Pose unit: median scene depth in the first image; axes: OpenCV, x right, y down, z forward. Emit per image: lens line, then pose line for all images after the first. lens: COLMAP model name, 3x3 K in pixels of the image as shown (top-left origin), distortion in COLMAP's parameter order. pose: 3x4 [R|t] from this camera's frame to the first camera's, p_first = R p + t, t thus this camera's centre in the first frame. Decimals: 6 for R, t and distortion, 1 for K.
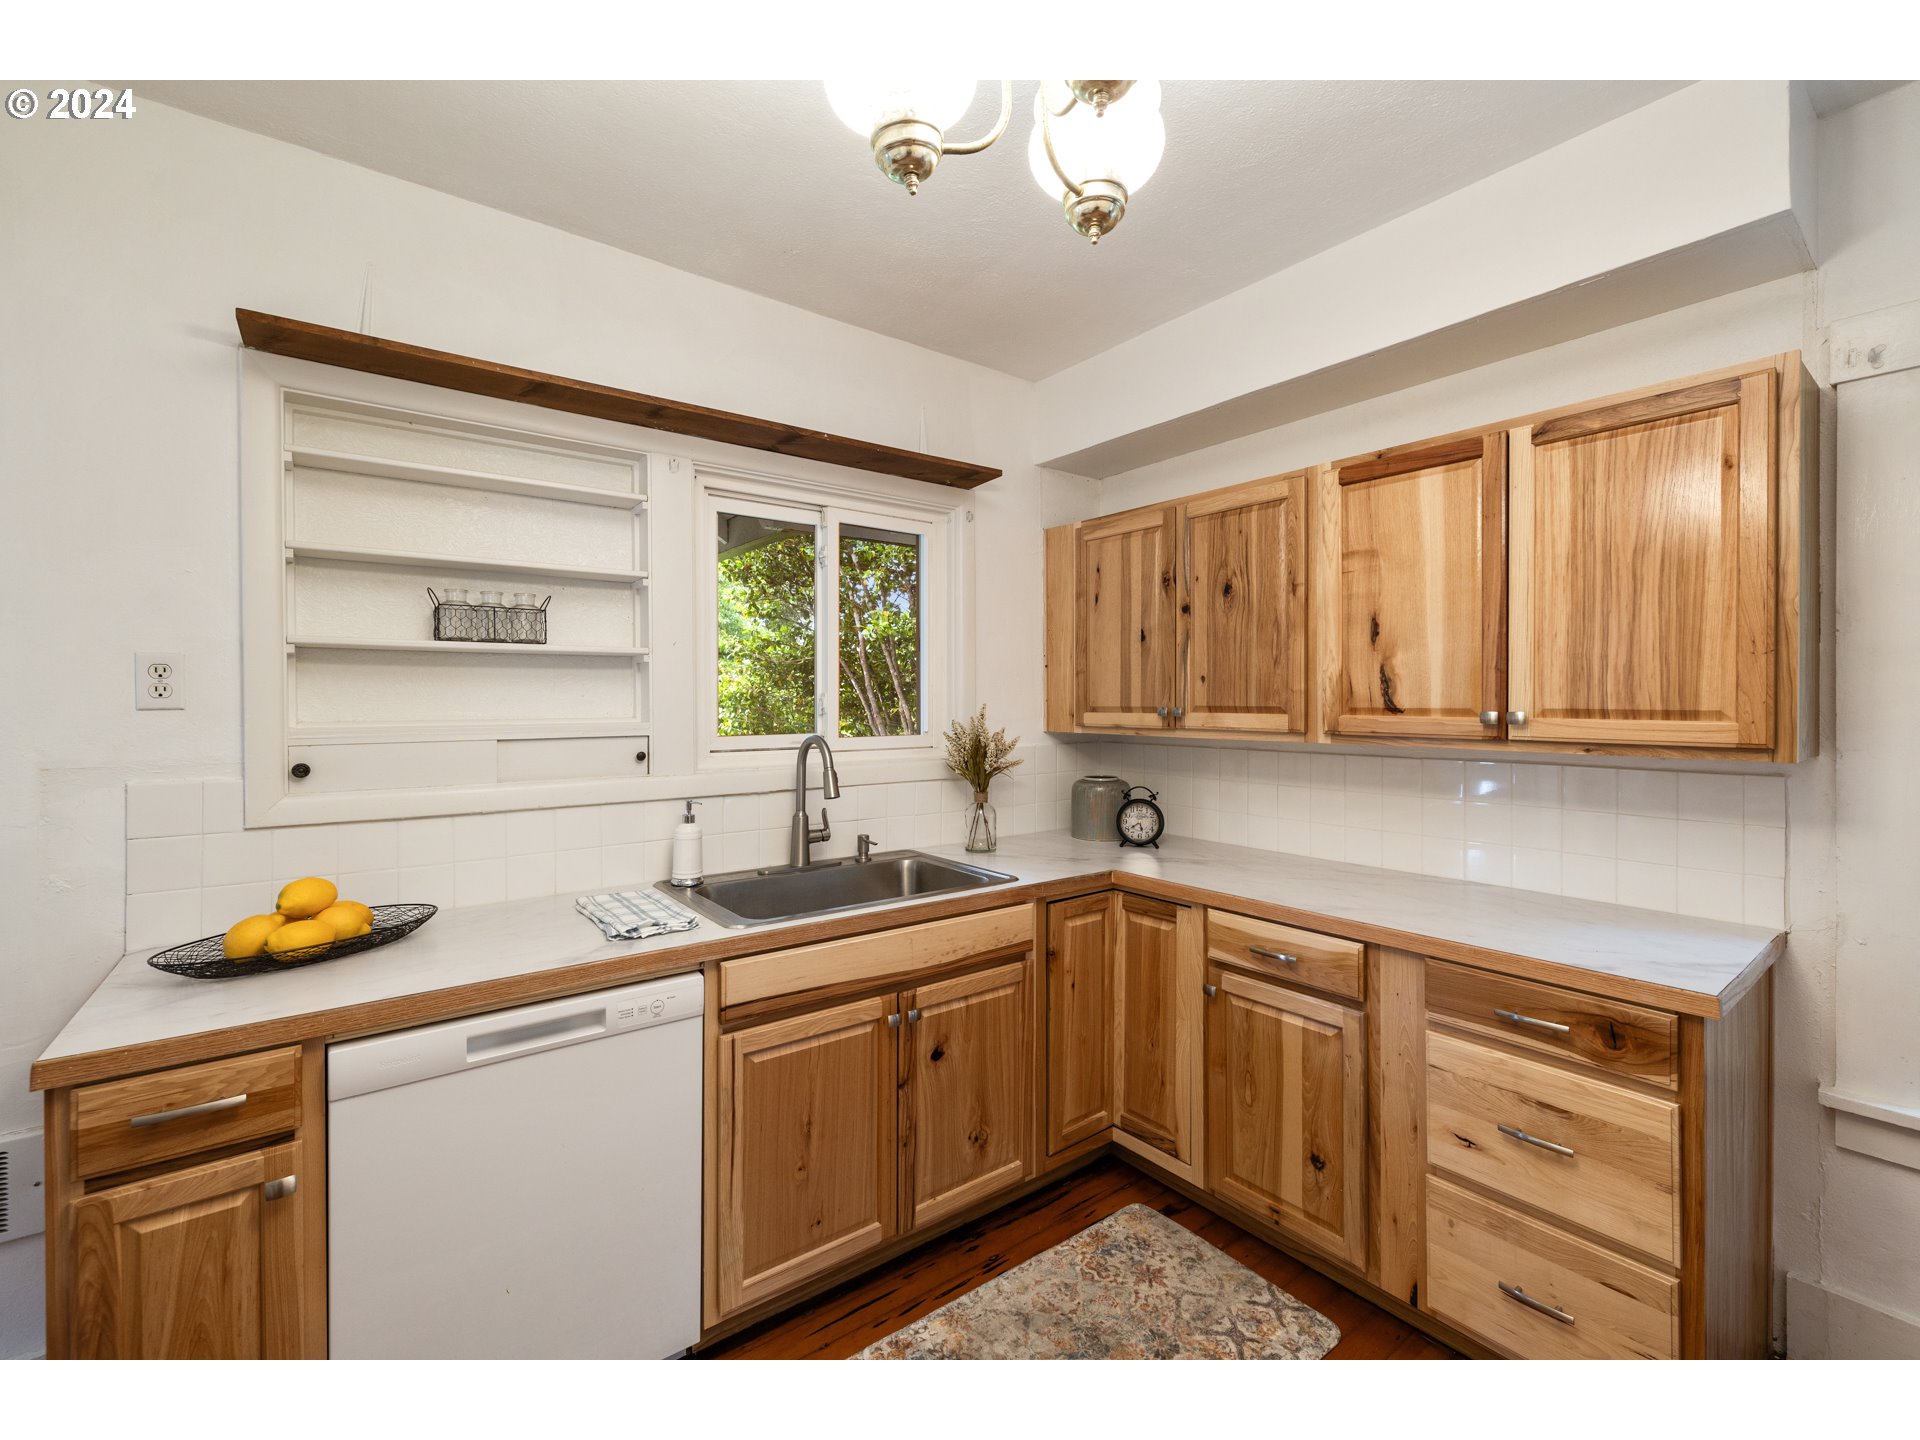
lens RADIAL K [[824.2, 0, 956.5], [0, 824.2, 702.5], [0, 0, 1]] dist [0.001822, -0.000061]
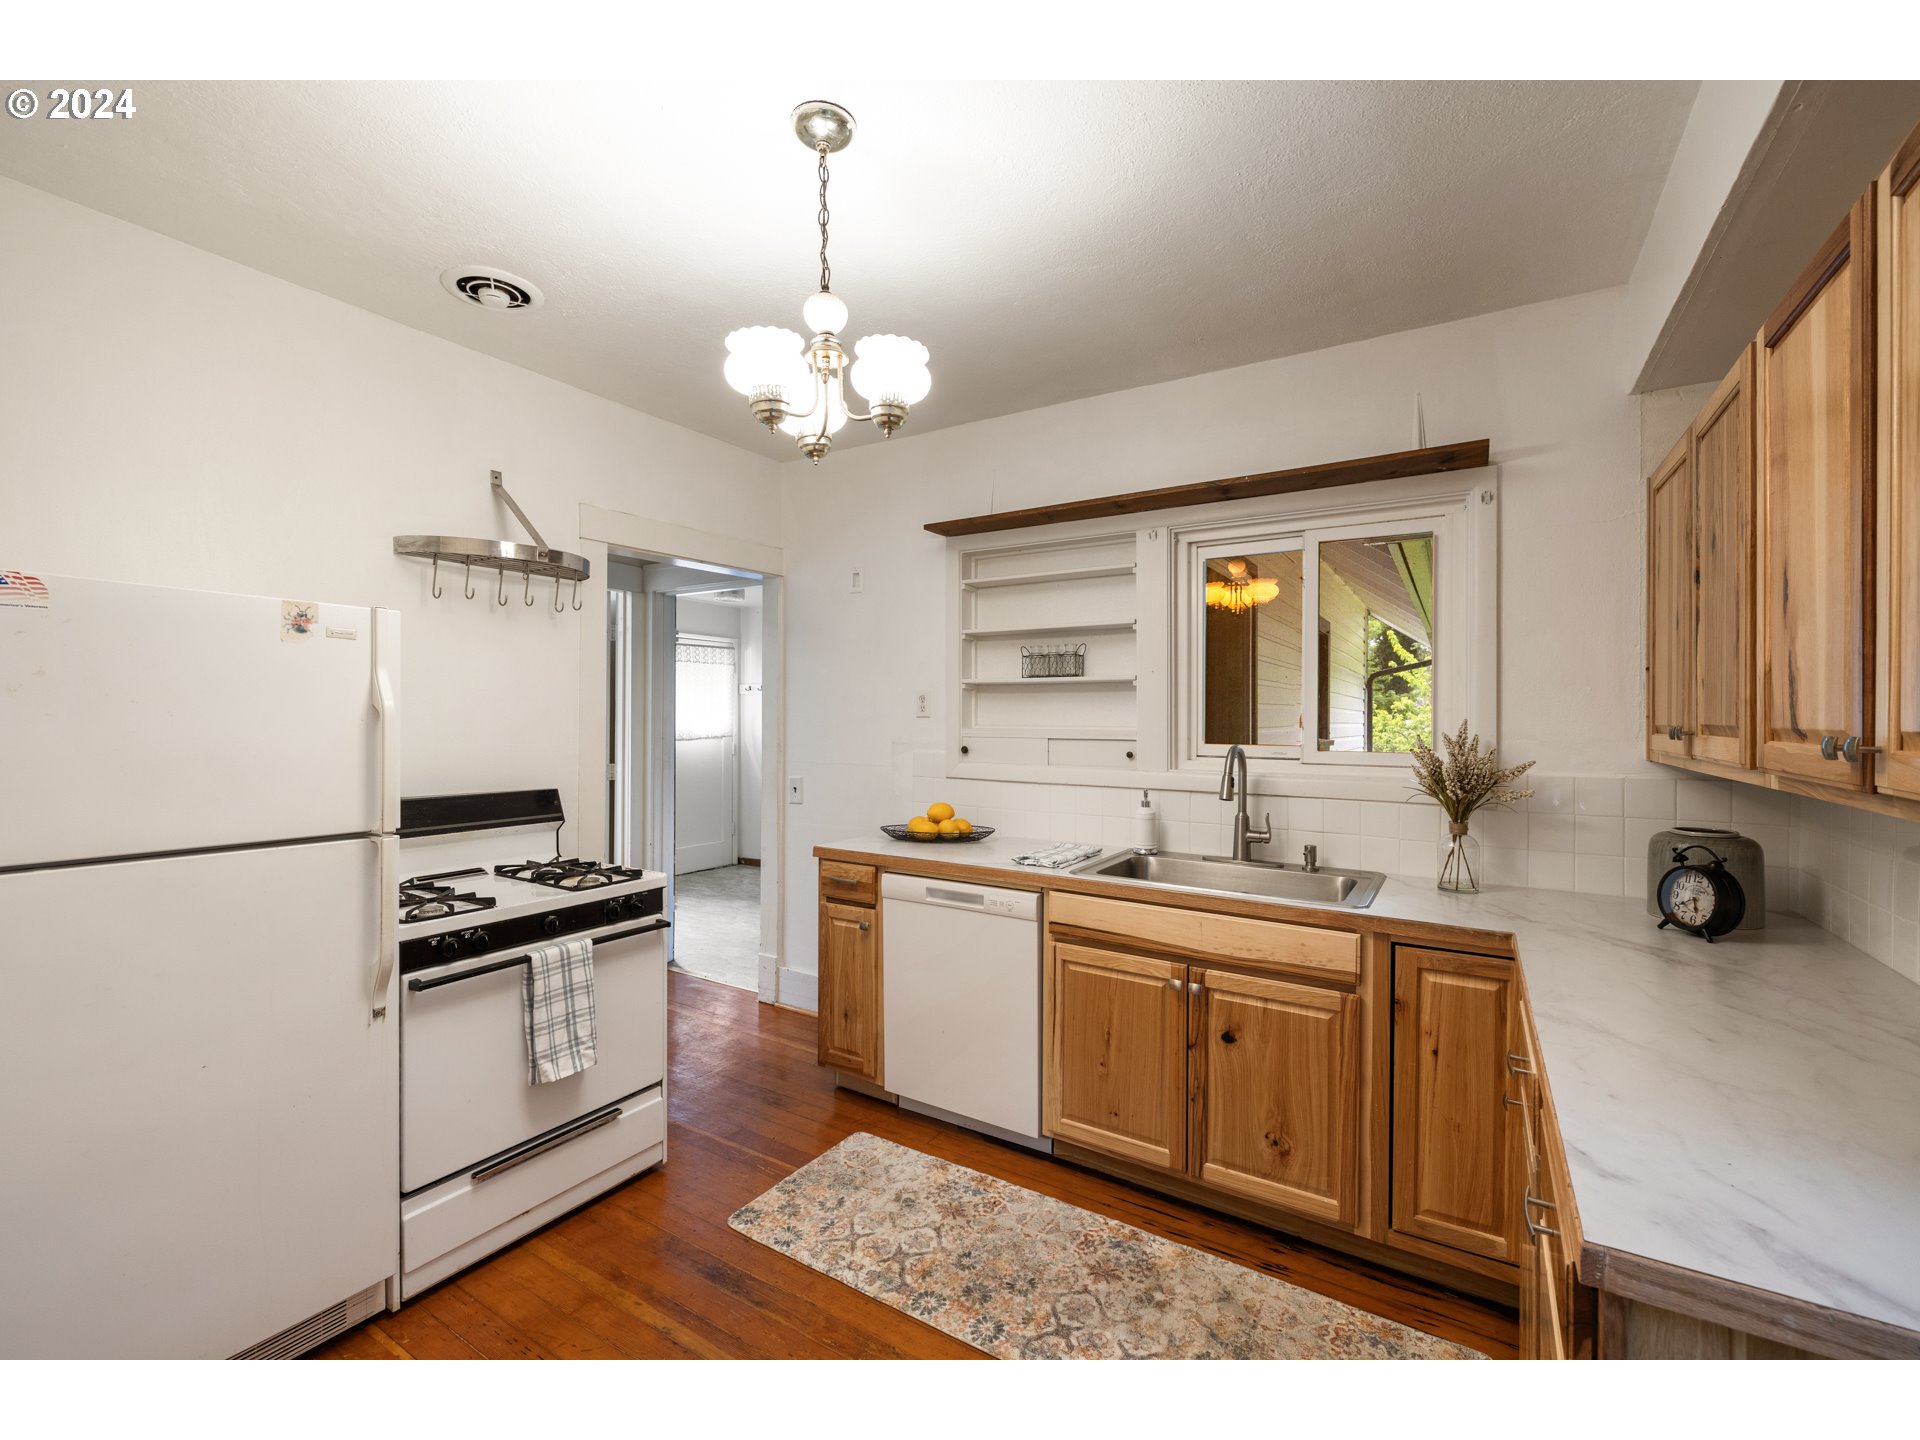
lens RADIAL K [[824.2, 0, 950.2], [0, 824.2, 723.2], [0, 0, 1]] dist [0.001822, -0.000061]
pose [[0.340645, 0.009957, -0.940139, 0.847329], [-0.010353, 0.999923, 0.006839, 0.006718], [0.940135, 0.007404, 0.340722, 0.270906]]
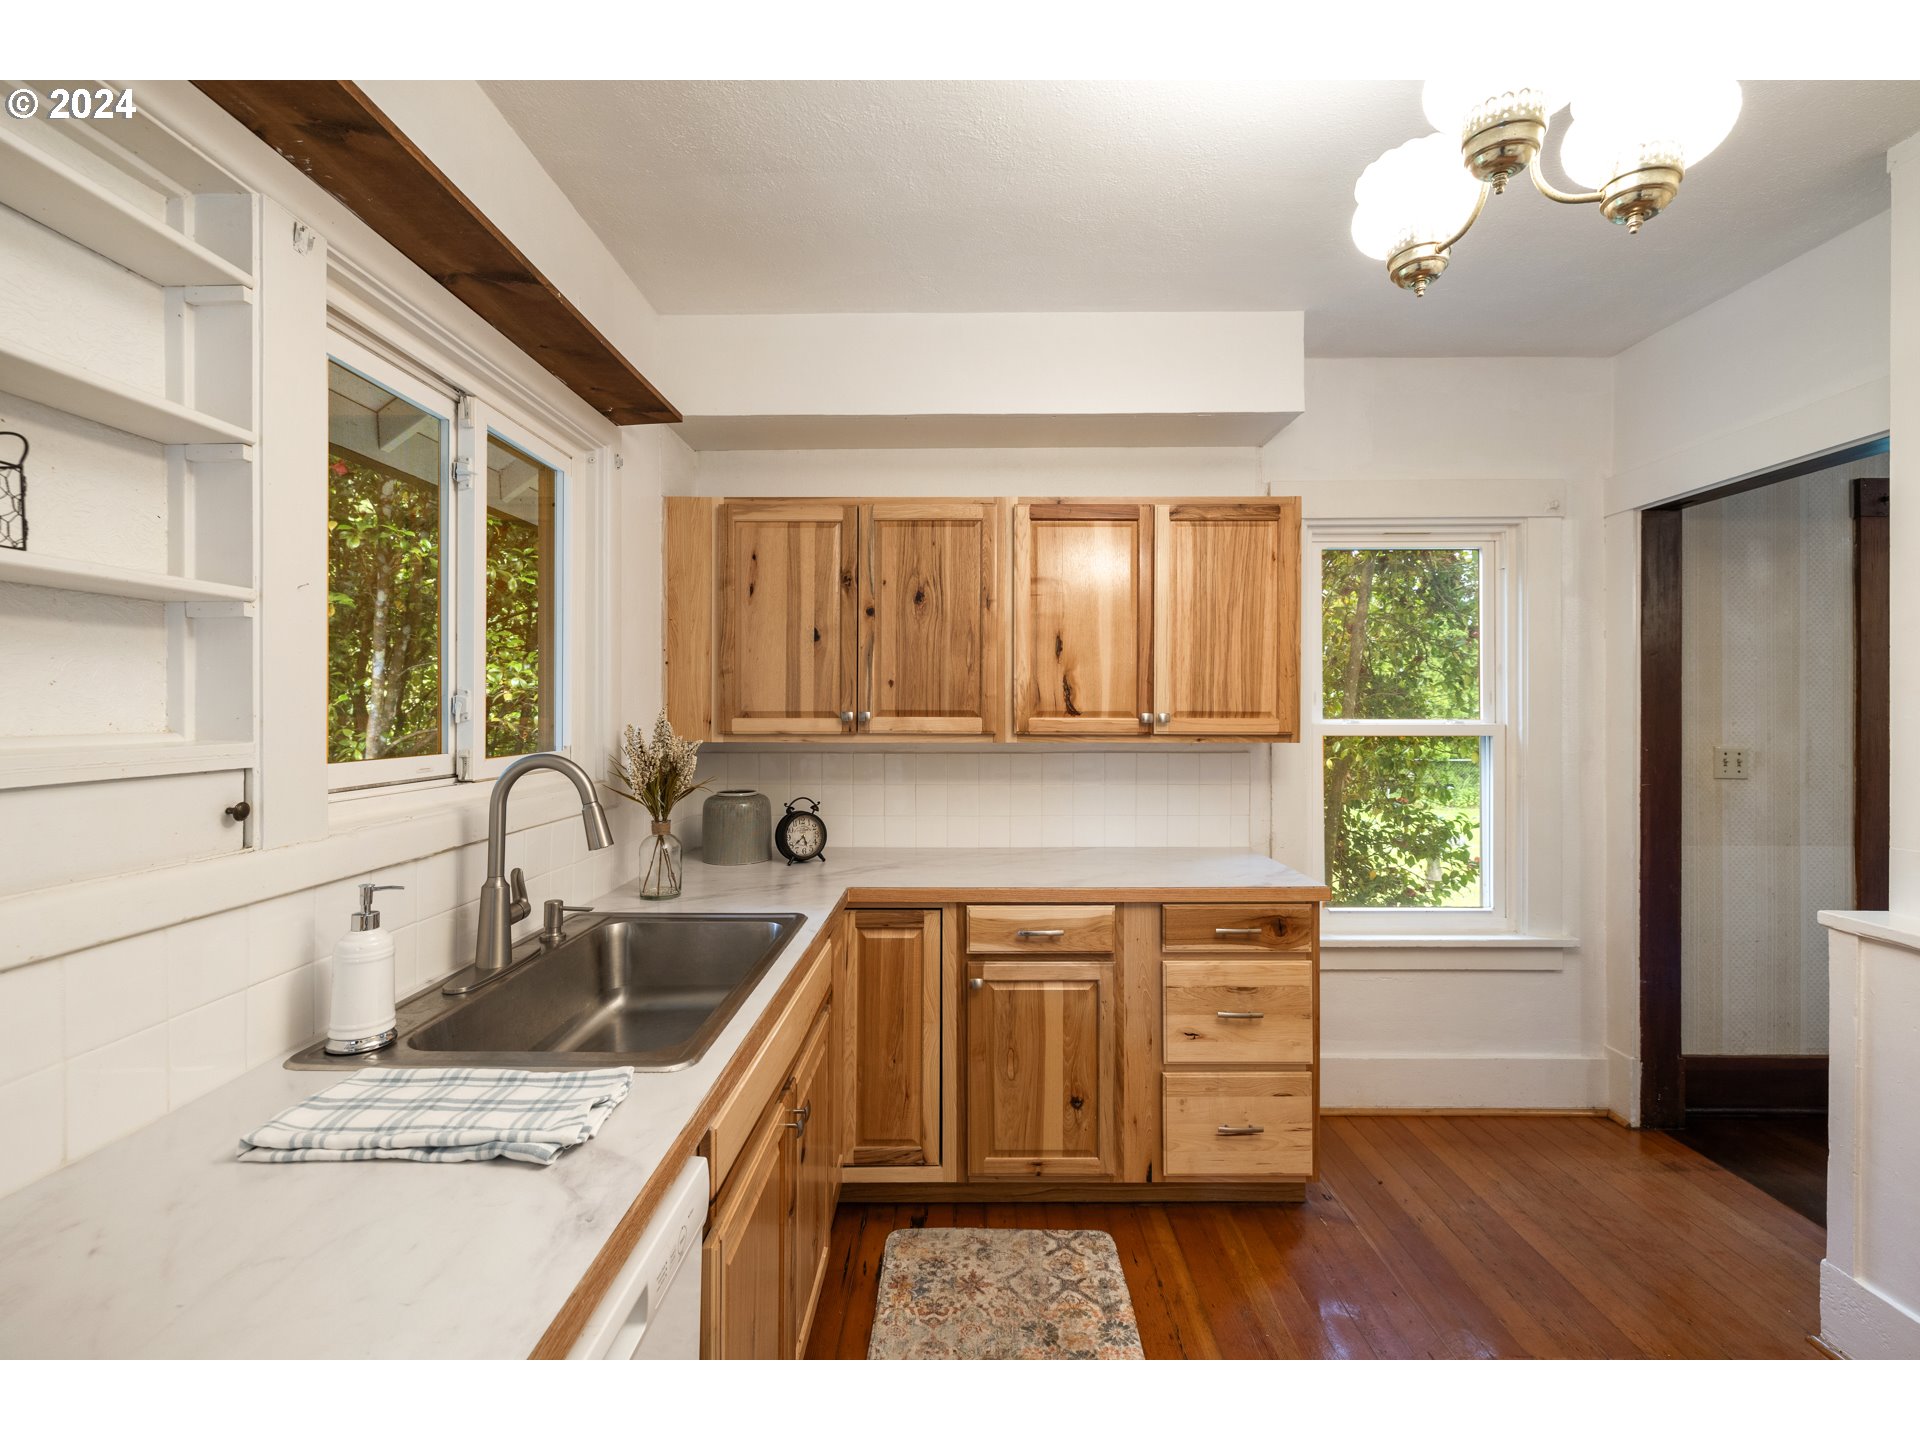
lens RADIAL K [[824.2, 0, 954.4], [0, 824.2, 708.6], [0, 0, 1]] dist [0.001822, -0.000061]
pose [[0.608010, 0.002444, 0.793925, -0.541710], [0.000480, 0.999994, -0.003445, 0.006747], [-0.793929, 0.002476, 0.608006, 0.396530]]
